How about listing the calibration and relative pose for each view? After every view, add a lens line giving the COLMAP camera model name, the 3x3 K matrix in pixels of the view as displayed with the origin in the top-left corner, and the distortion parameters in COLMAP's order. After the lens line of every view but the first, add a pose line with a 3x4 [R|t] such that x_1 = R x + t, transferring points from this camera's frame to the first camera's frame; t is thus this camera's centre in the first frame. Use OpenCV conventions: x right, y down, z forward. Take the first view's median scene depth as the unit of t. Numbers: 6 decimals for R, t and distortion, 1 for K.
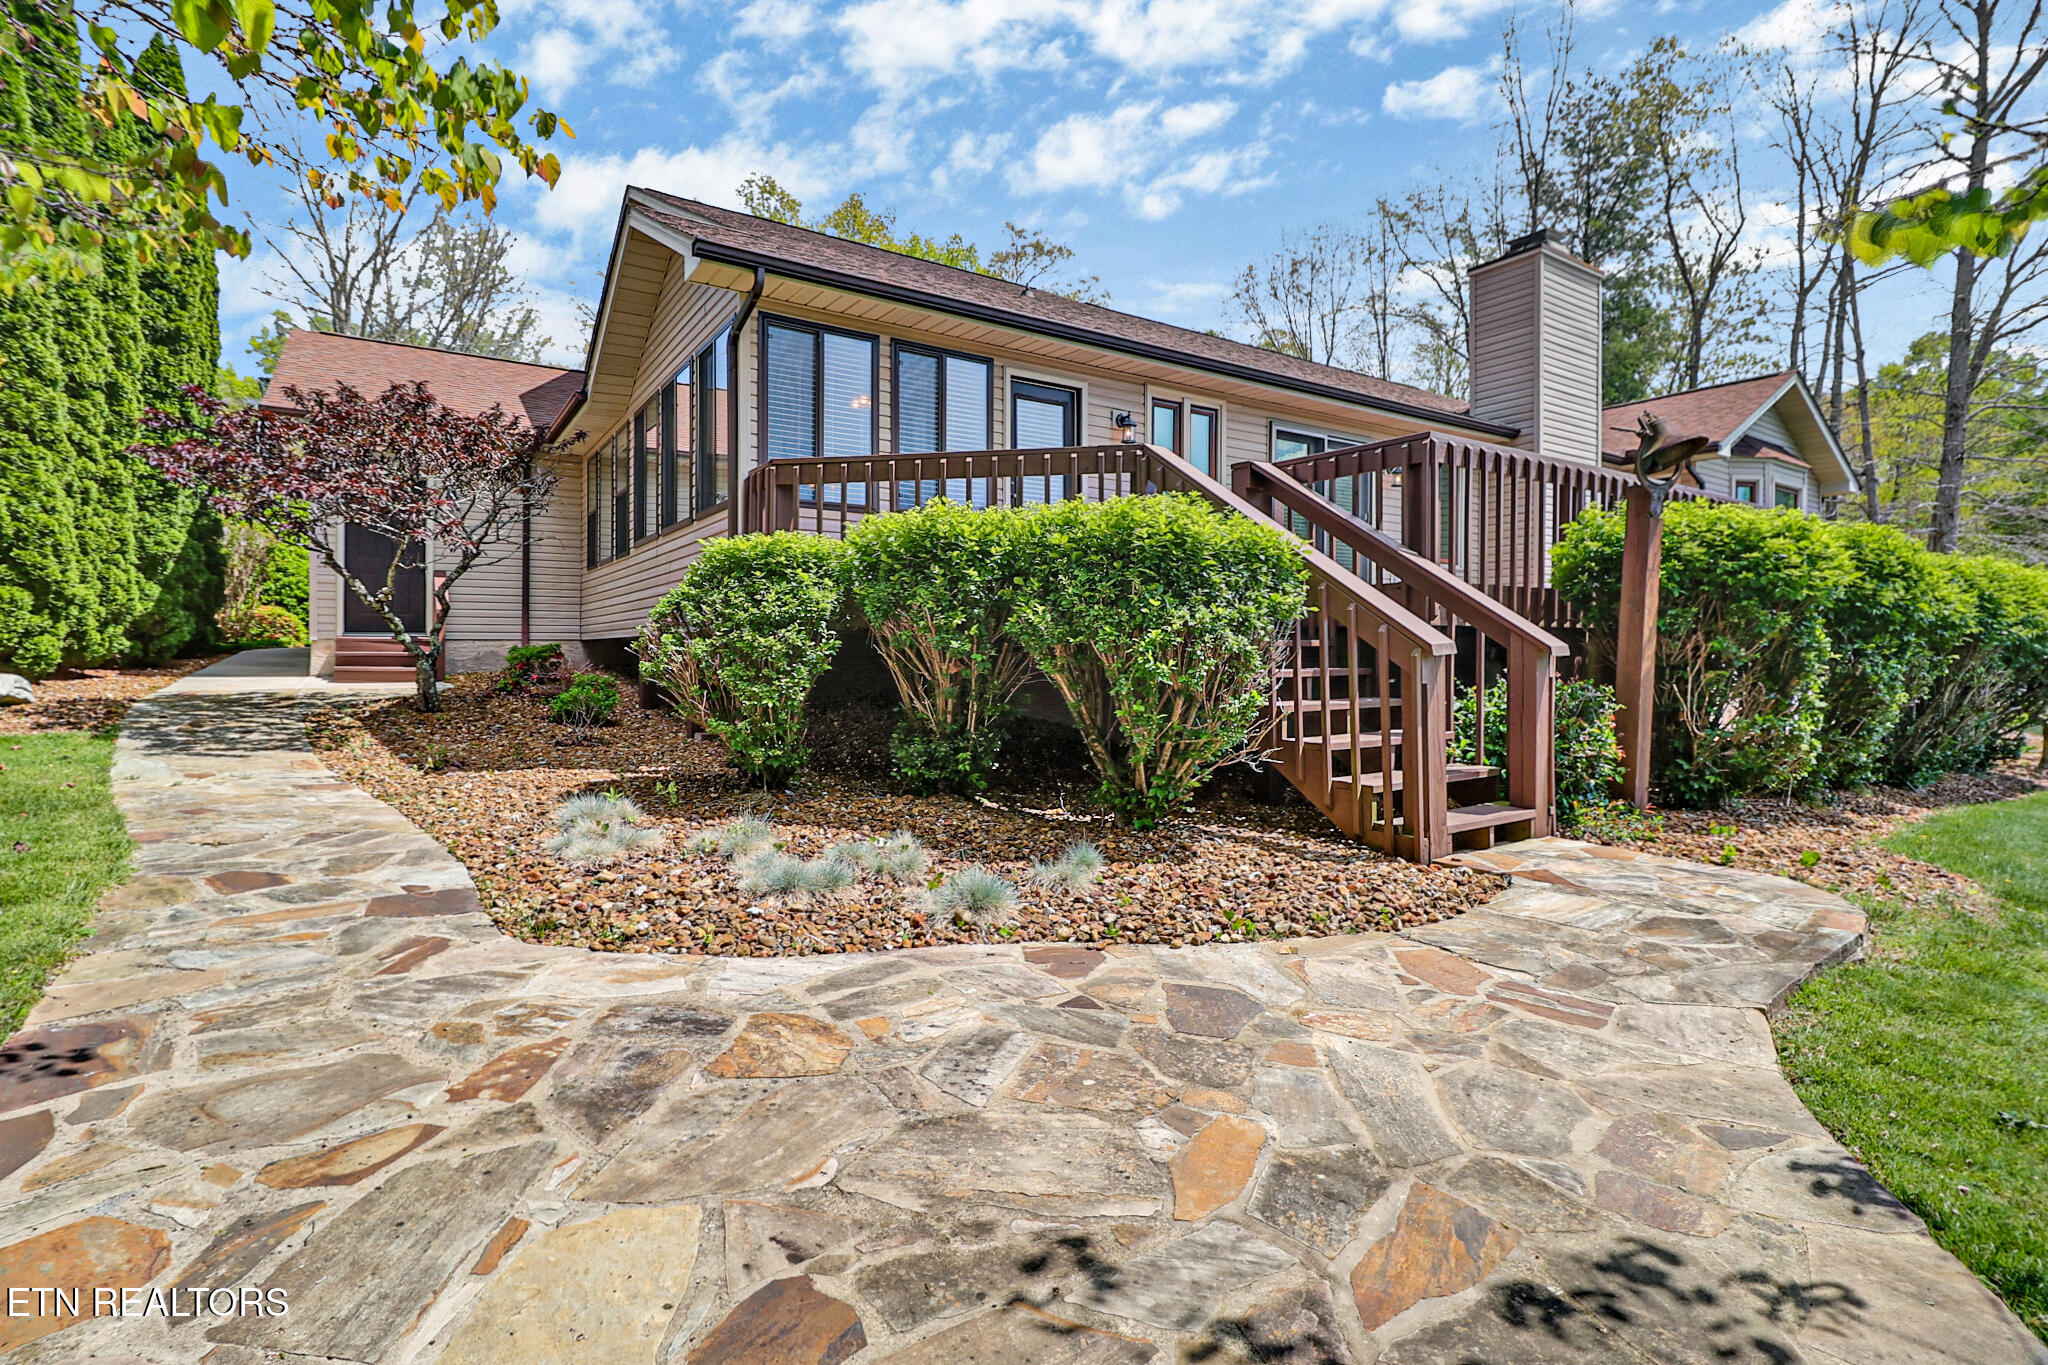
lens RADIAL K [[945.1, 0, 1019.7], [0, 945.1, 674.4], [0, 0, 1]] dist [-0.010360, -0.001476]
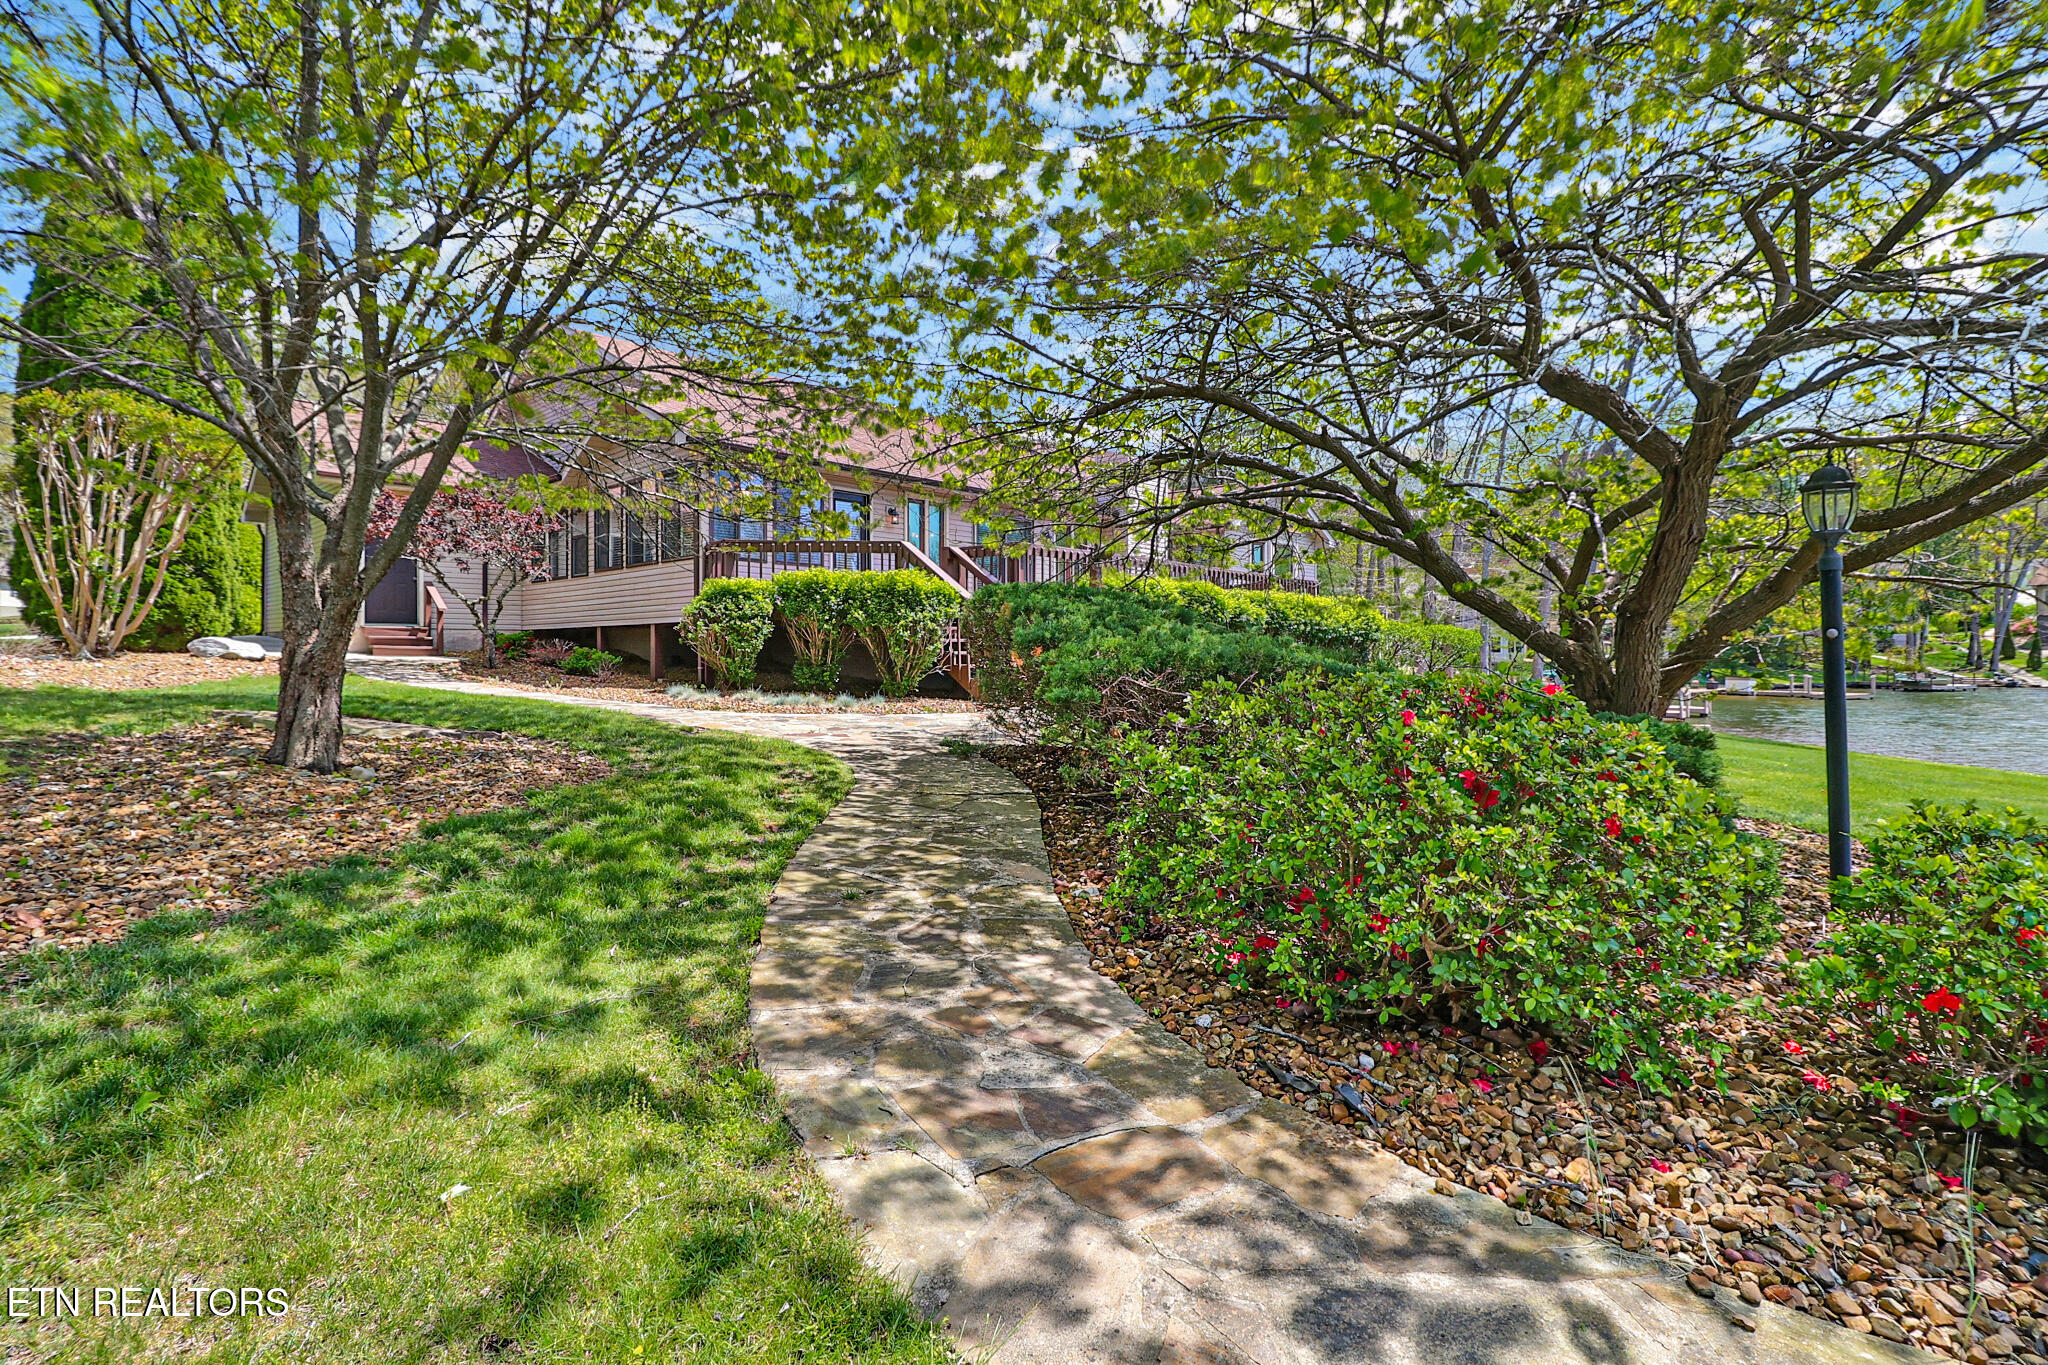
lens RADIAL K [[945.1, 0, 1022.9], [0, 945.1, 674.6], [0, 0, 1]] dist [-0.010360, -0.001476]
pose [[0.969903, -0.002653, 0.243477, -0.166255], [0.003643, 0.999987, -0.003617, 0.104792], [-0.243465, 0.004396, 0.969900, -1.533063]]
